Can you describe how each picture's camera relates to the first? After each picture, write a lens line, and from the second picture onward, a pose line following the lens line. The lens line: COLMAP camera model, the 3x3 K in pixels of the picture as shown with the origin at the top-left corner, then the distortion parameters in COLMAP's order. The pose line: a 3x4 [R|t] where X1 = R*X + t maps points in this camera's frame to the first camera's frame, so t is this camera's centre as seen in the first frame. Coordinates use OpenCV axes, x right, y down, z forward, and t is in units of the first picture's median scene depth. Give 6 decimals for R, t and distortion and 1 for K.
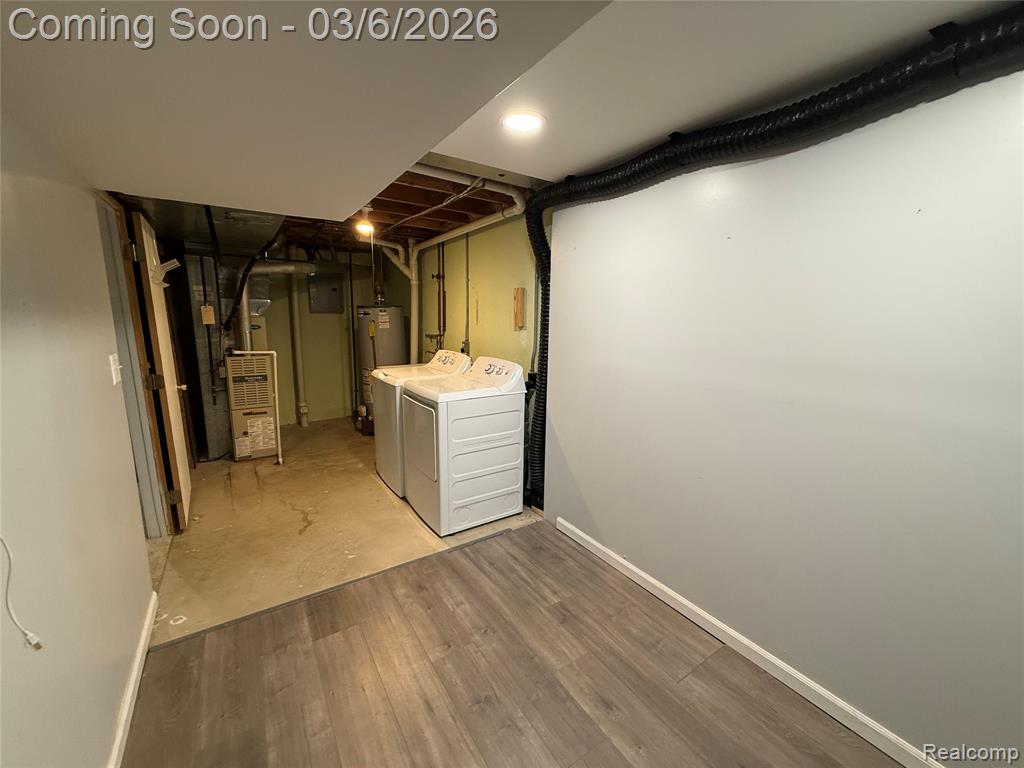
lens RADIAL K [[407.6, 0, 510.0], [0, 407.6, 383.3], [0, 0, 1]] dist [-0.000240, -0.000093]
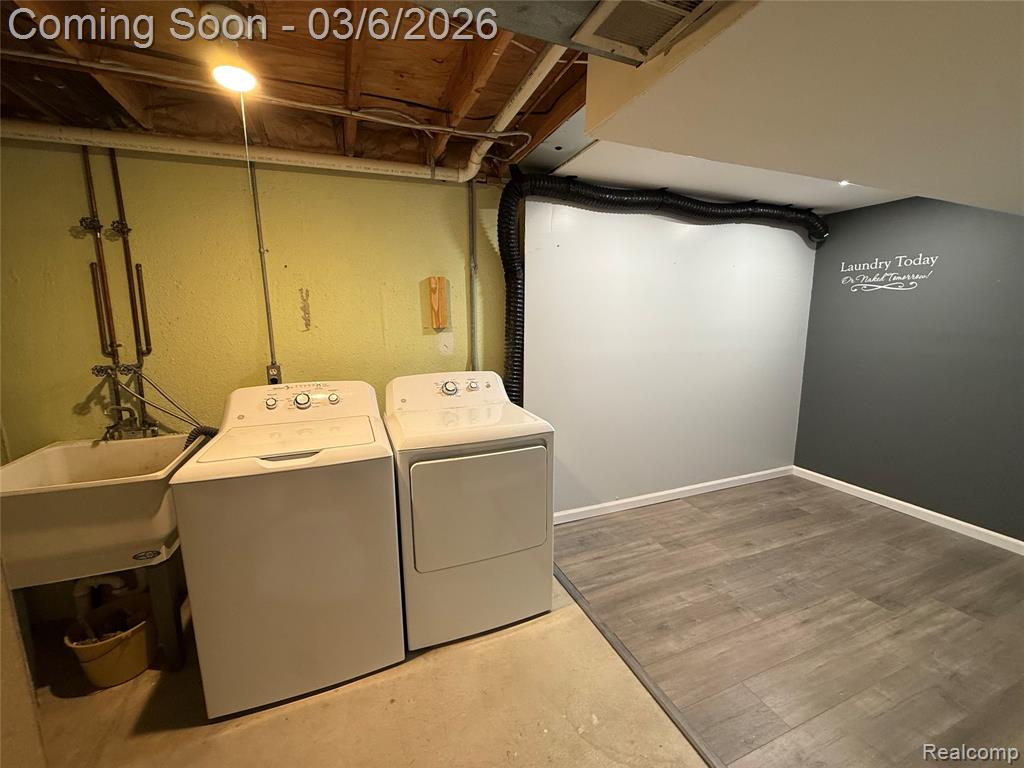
lens RADIAL K [[407.6, 0, 510.8], [0, 407.6, 383.4], [0, 0, 1]] dist [-0.000240, -0.000093]
pose [[0.206223, -0.176536, 0.962448, -0.976649], [0.177253, 0.974058, 0.140686, -0.170177], [-0.962317, 0.141584, 0.232165, 0.989023]]
